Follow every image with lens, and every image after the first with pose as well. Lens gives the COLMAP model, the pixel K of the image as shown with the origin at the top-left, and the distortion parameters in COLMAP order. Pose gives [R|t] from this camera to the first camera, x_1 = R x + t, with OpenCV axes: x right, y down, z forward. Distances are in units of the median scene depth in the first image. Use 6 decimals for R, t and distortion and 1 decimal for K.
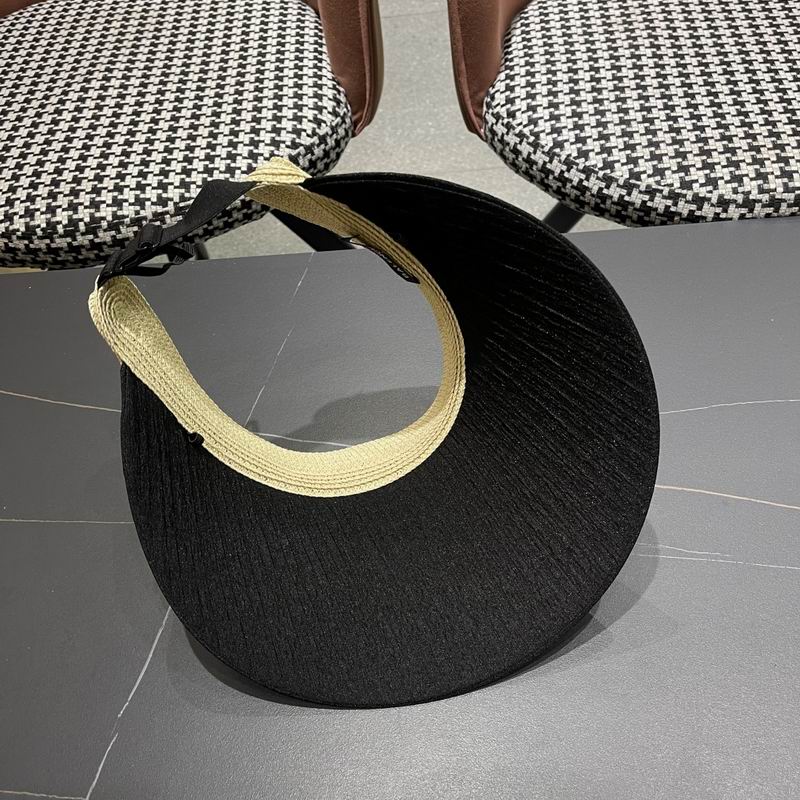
lens RADIAL K [[829.8, 0, 413.0], [0, 829.8, 406.3], [0, 0, 1]] dist [0.015120, 0.000000]
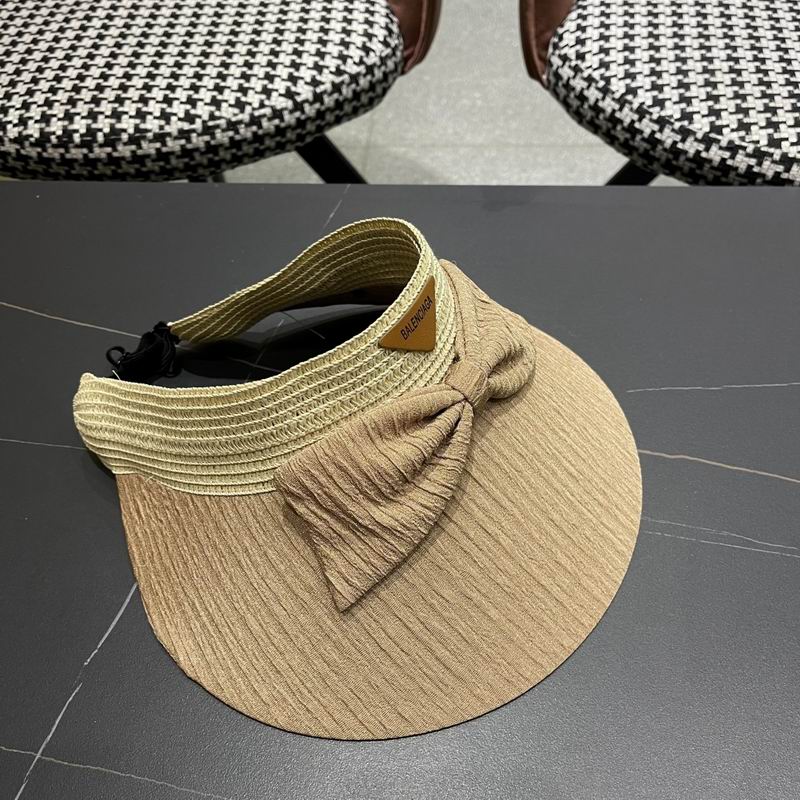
lens RADIAL K [[829.8, 0, 401.2], [0, 829.8, 413.7], [0, 0, 1]] dist [0.015120, 0.000000]
pose [[0.995373, 0.092609, -0.025632, -0.017216], [-0.092350, 0.995665, 0.011104, 0.045289], [0.026549, -0.008686, 0.999610, 0.090938]]
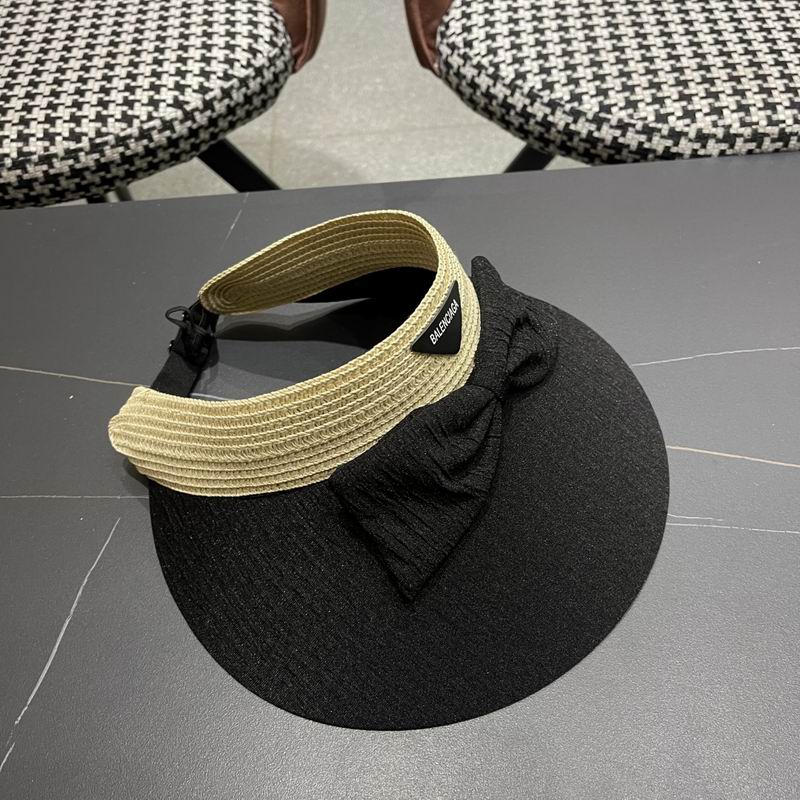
lens RADIAL K [[829.8, 0, 407.8], [0, 829.8, 410.3], [0, 0, 1]] dist [0.015120, 0.000000]
pose [[0.998573, -0.011682, 0.052108, 0.000814], [0.010327, 0.999603, 0.026202, 0.024117], [-0.052393, -0.025626, 0.998298, 0.092709]]
